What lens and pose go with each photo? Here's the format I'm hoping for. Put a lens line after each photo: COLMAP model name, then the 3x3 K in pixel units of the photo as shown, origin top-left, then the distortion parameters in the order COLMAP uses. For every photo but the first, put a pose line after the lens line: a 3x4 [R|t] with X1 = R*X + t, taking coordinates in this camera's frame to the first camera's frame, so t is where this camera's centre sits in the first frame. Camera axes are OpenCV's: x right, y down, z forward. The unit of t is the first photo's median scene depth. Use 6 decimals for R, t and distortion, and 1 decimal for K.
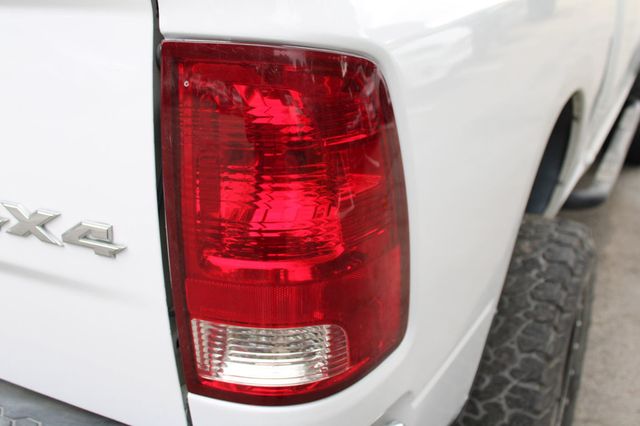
lens RADIAL K [[746.5, 0, 319.4], [0, 746.5, 215.7], [0, 0, 1]] dist [-0.064879, 0.000000]
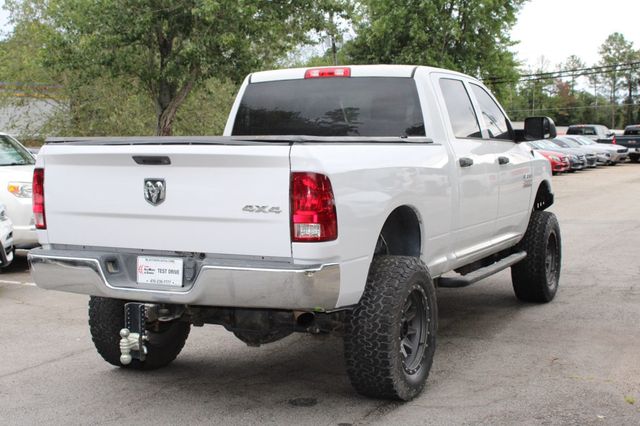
lens RADIAL K [[972.1, 0, 320.3], [0, 972.1, 219.1], [0, 0, 1]] dist [0.008963, 0.000000]
pose [[0.999839, -0.009831, 0.014987, -0.043318], [0.013678, 0.958867, -0.283527, 1.006479], [-0.011583, 0.283687, 0.958847, -2.741529]]
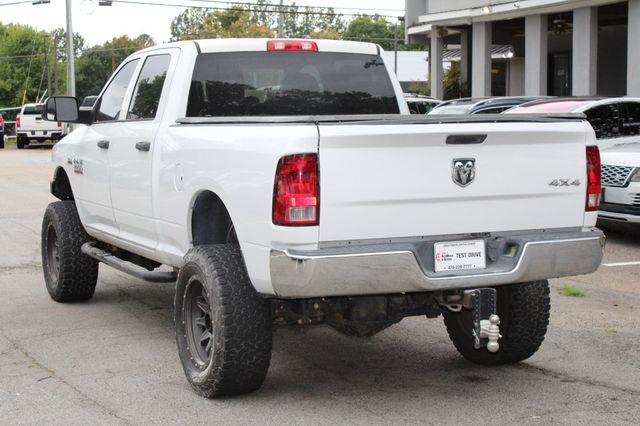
lens RADIAL K [[1185.9, 0, 319.3], [0, 1185.9, 213.3], [0, 0, 1]] dist [0.008631, 0.000000]
pose [[0.622479, -0.078132, 0.778727, -4.160864], [0.296372, 0.944435, -0.142148, 0.464878], [-0.724351, 0.319277, 0.611047, -1.463627]]
